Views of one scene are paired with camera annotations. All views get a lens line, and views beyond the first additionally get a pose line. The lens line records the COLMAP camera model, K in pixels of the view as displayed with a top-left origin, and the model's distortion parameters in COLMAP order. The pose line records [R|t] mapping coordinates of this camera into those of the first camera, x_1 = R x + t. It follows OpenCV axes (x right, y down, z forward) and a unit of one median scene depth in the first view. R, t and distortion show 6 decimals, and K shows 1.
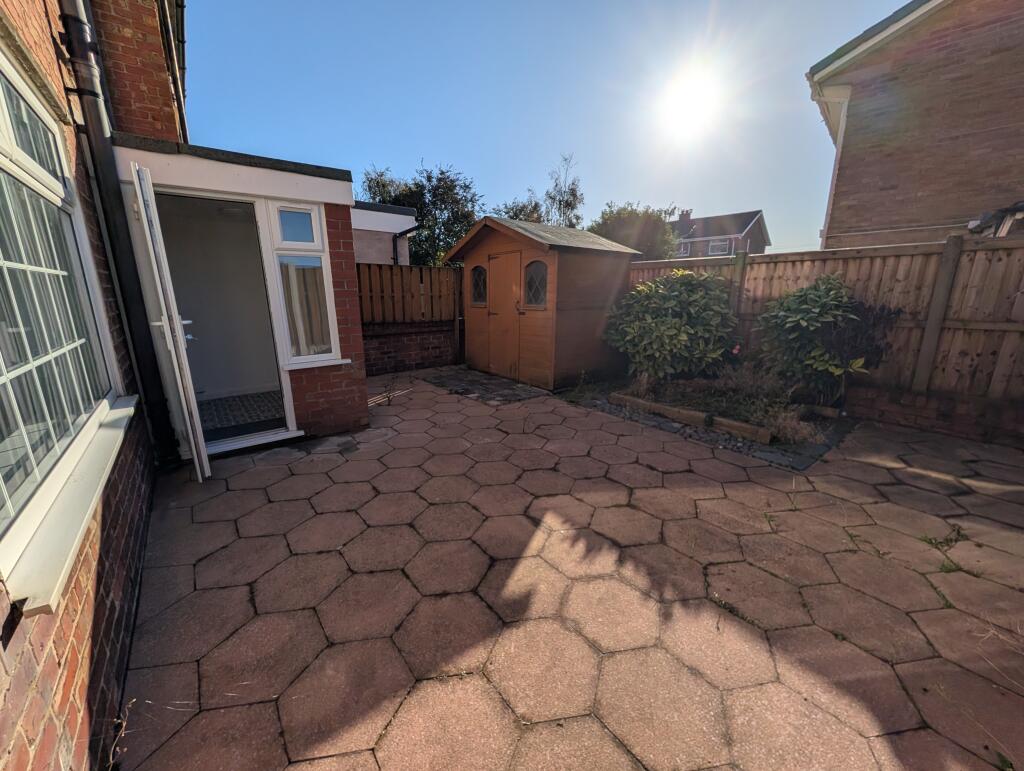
lens RADIAL K [[395.3, 0, 512.3], [0, 395.3, 387.1], [0, 0, 1]] dist [0.002278, -0.000133]
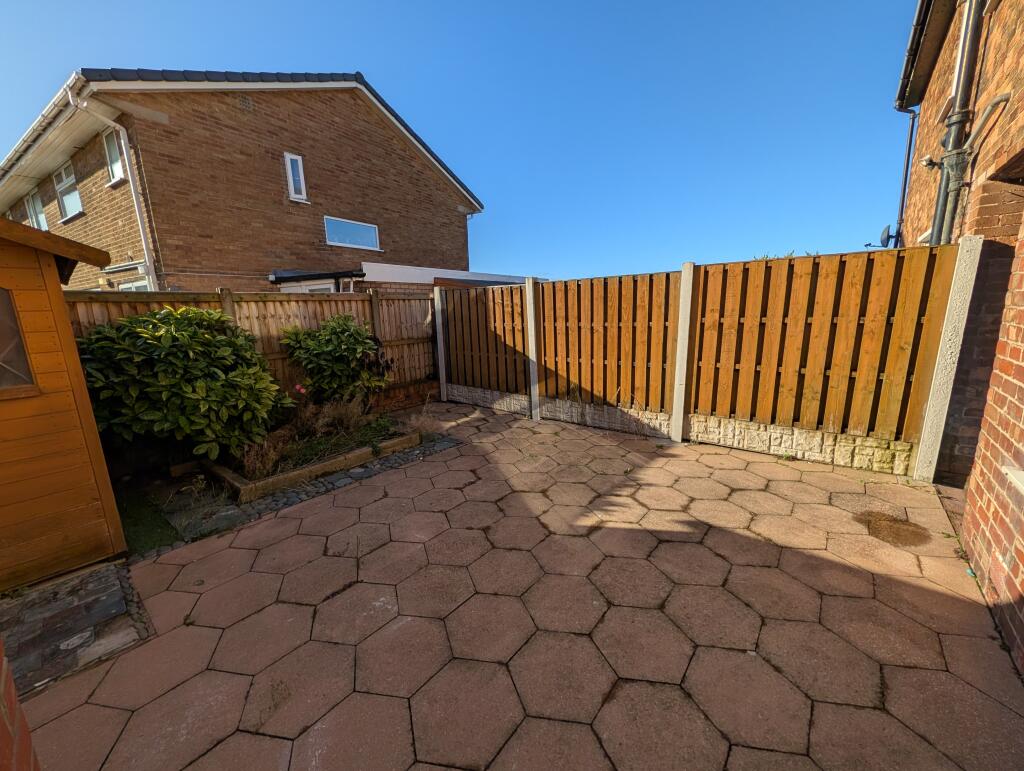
lens RADIAL K [[395.3, 0, 507.9], [0, 395.3, 387.1], [0, 0, 1]] dist [0.002278, -0.000133]
pose [[-0.192452, -0.179064, 0.964831, -0.768576], [0.267062, 0.936542, 0.227084, -0.303551], [-0.944267, 0.301372, -0.132418, 1.069430]]
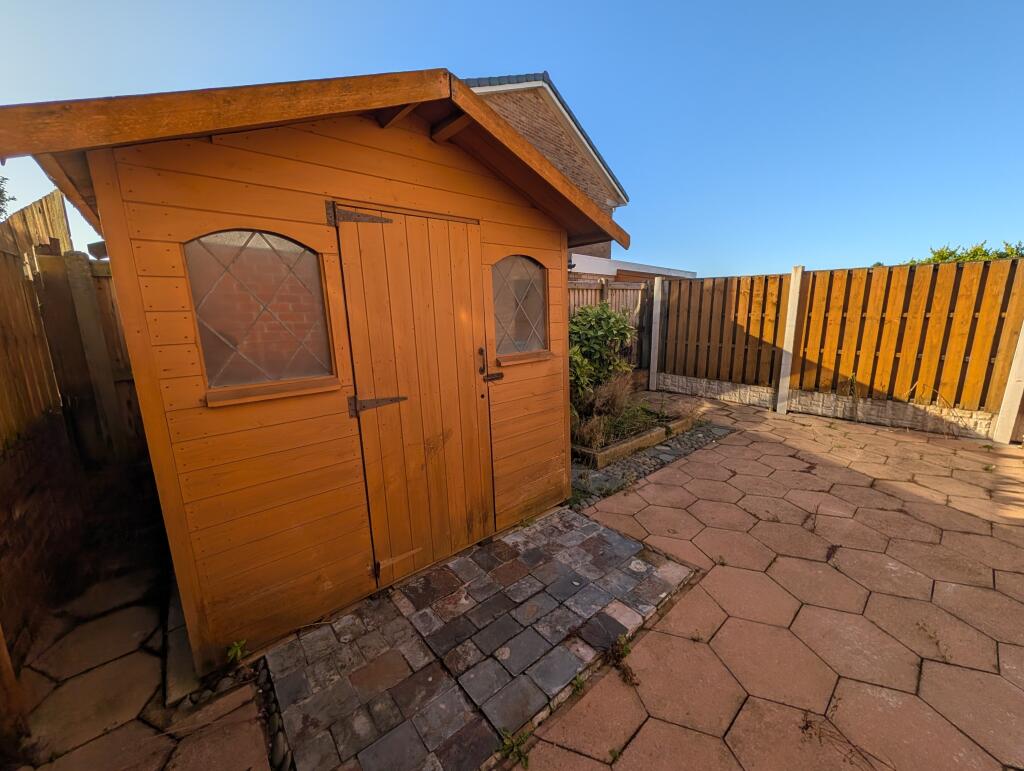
lens RADIAL K [[395.3, 0, 505.0], [0, 395.3, 387.2], [0, 0, 1]] dist [0.002278, -0.000133]
pose [[-0.027783, -0.192792, 0.980846, -0.754126], [0.256554, 0.946982, 0.193403, -0.500086], [-0.966131, 0.257013, 0.023151, 1.940698]]
